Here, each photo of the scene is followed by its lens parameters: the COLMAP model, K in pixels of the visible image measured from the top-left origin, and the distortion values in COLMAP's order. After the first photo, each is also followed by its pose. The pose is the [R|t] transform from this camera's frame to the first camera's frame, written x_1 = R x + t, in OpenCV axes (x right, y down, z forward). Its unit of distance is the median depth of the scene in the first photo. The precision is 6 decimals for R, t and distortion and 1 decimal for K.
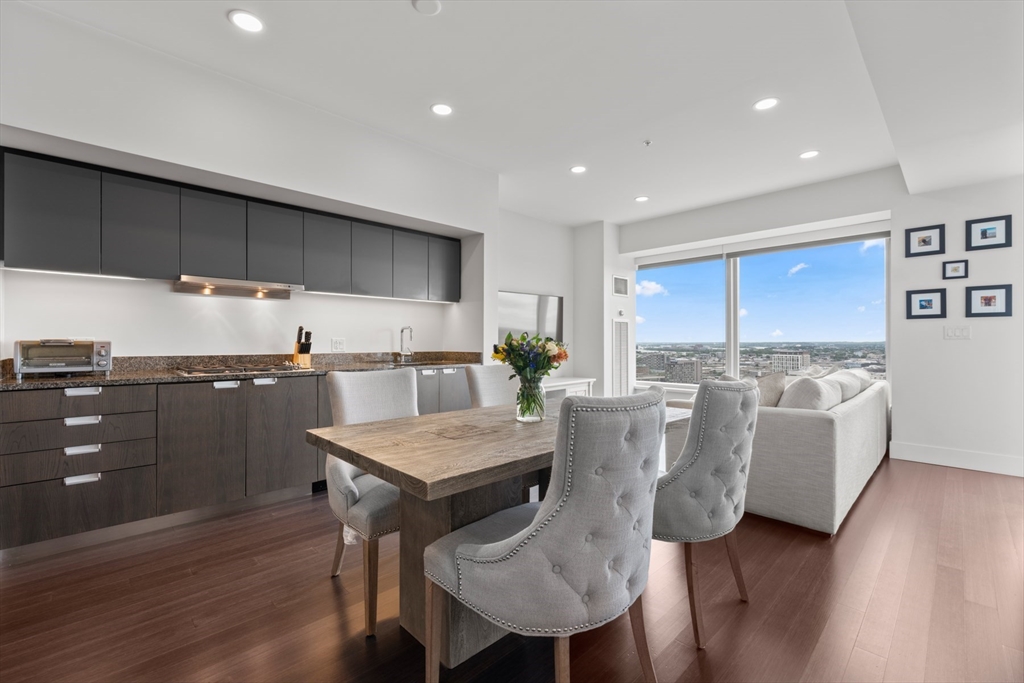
lens RADIAL K [[436.5, 0, 514.5], [0, 436.5, 339.4], [0, 0, 1]] dist [0.000500, -0.000060]
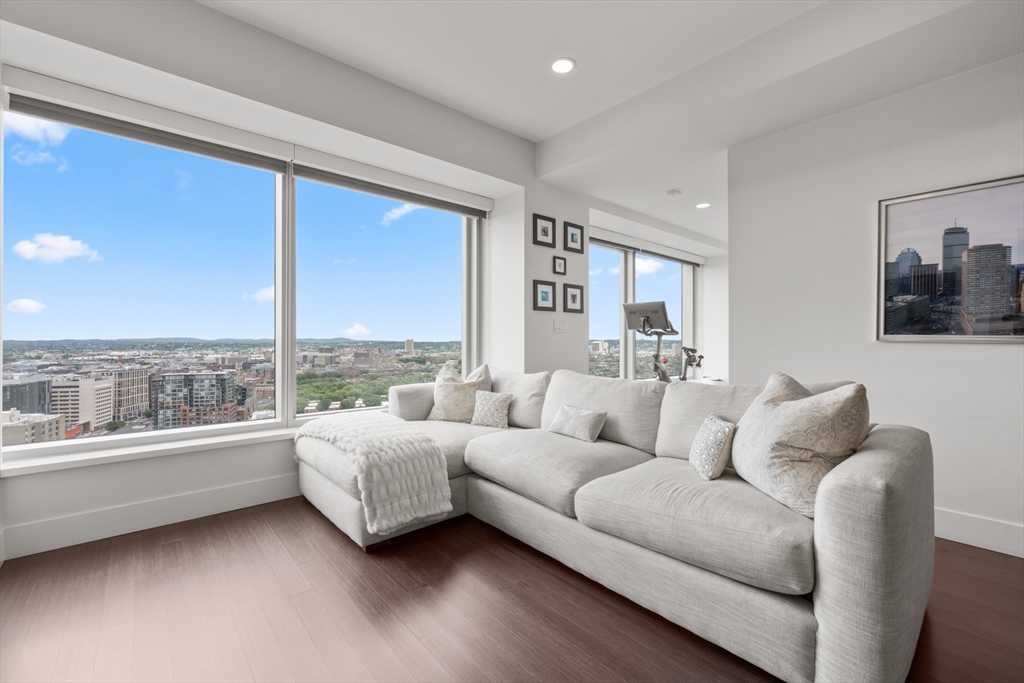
lens RADIAL K [[431.3, 0, 514.5], [0, 431.3, 339.6], [0, 0, 1]] dist [-0.000024, -0.000222]
pose [[0.058416, 0.003258, 0.998287, -0.021192], [-0.007149, 0.999970, -0.002846, 0.019834], [-0.998267, -0.006970, 0.058438, 1.034459]]
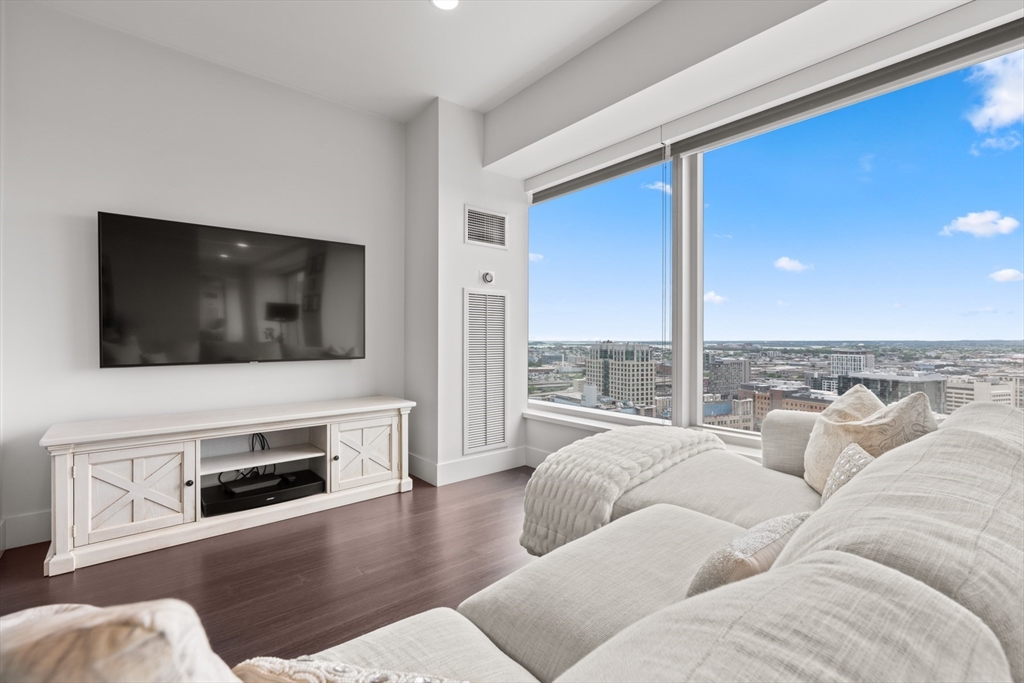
lens RADIAL K [[453.4, 0, 514.1], [0, 453.4, 340.1], [0, 0, 1]] dist [-0.001057, -0.000263]
pose [[0.996999, 0.003422, -0.077344, 0.518792], [-0.002876, 0.999970, 0.007170, 0.019446], [0.077366, -0.006926, 0.996979, 0.721250]]
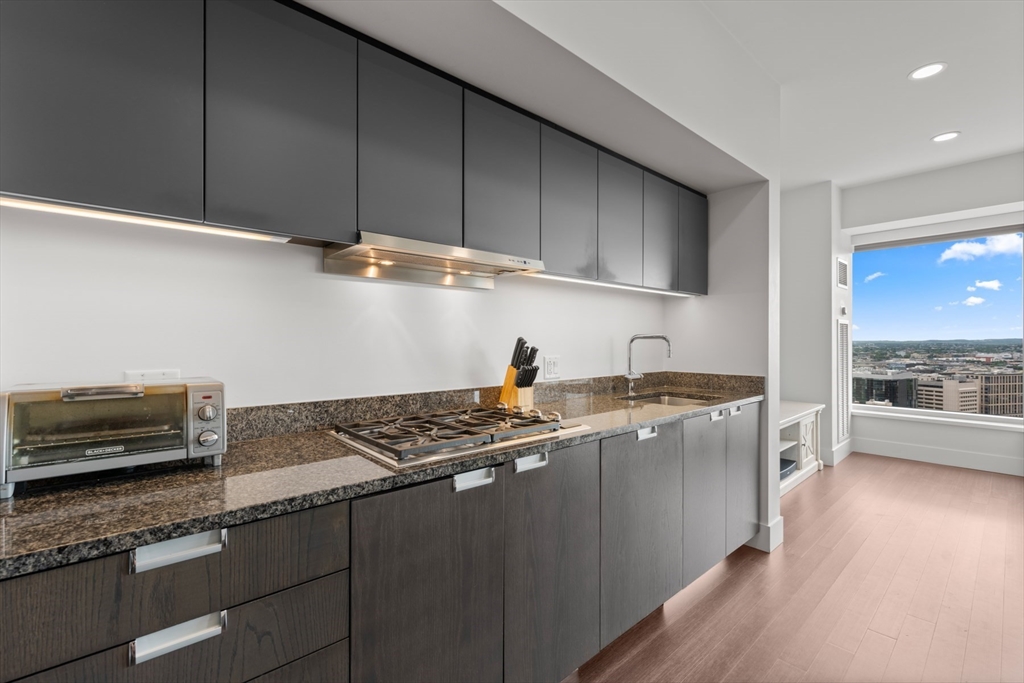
lens RADIAL K [[442.8, 0, 515.2], [0, 442.8, 340.7], [0, 0, 1]] dist [-0.000485, 0.000300]
pose [[0.998889, -0.000158, -0.047123, -0.422503], [0.000413, 0.999985, 0.005402, -0.025897], [0.047122, -0.005415, 0.998874, 0.397730]]
